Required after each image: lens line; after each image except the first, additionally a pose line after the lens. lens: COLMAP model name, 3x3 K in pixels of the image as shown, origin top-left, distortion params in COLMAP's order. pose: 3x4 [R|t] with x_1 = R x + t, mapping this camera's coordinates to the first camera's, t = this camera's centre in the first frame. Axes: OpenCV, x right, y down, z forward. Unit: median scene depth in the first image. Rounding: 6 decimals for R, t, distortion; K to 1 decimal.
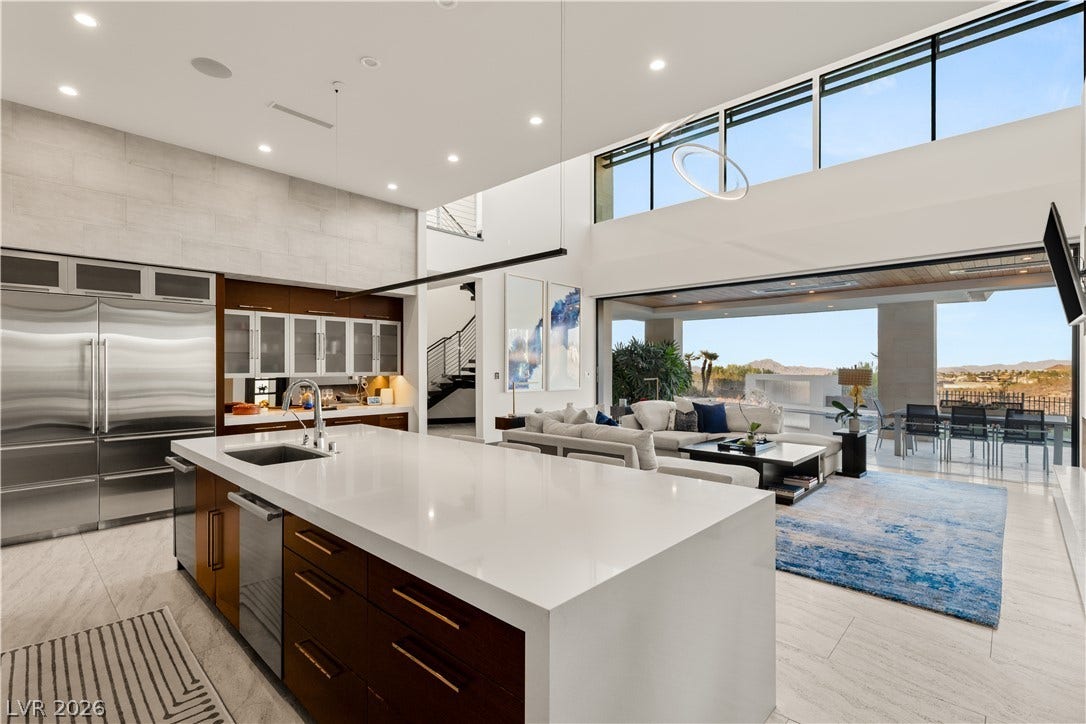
lens RADIAL K [[491.6, 0, 542.8], [0, 491.6, 366.9], [0, 0, 1]] dist [-0.002873, -0.001100]
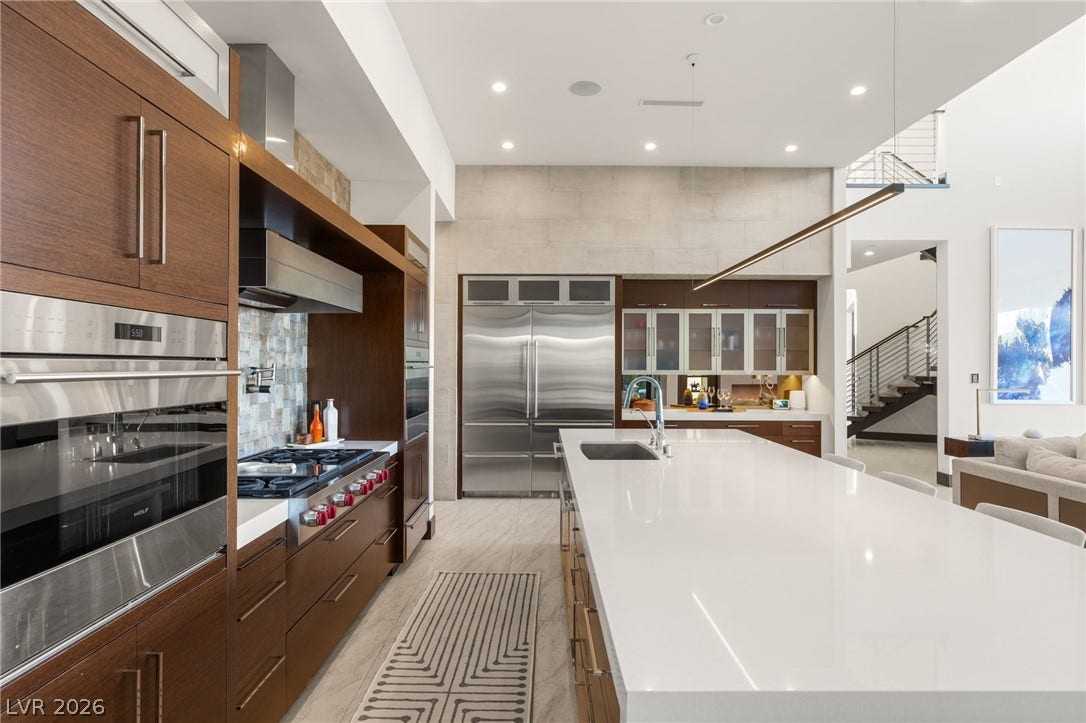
lens RADIAL K [[554.3, 0, 543.7], [0, 554.3, 361.0], [0, 0, 1]] dist [-0.019105, 0.002037]
pose [[0.686926, 0.000479, -0.726727, 0.093589], [-0.004838, 0.999981, -0.003915, -0.000771], [0.726711, 0.006206, 0.686915, 0.060616]]
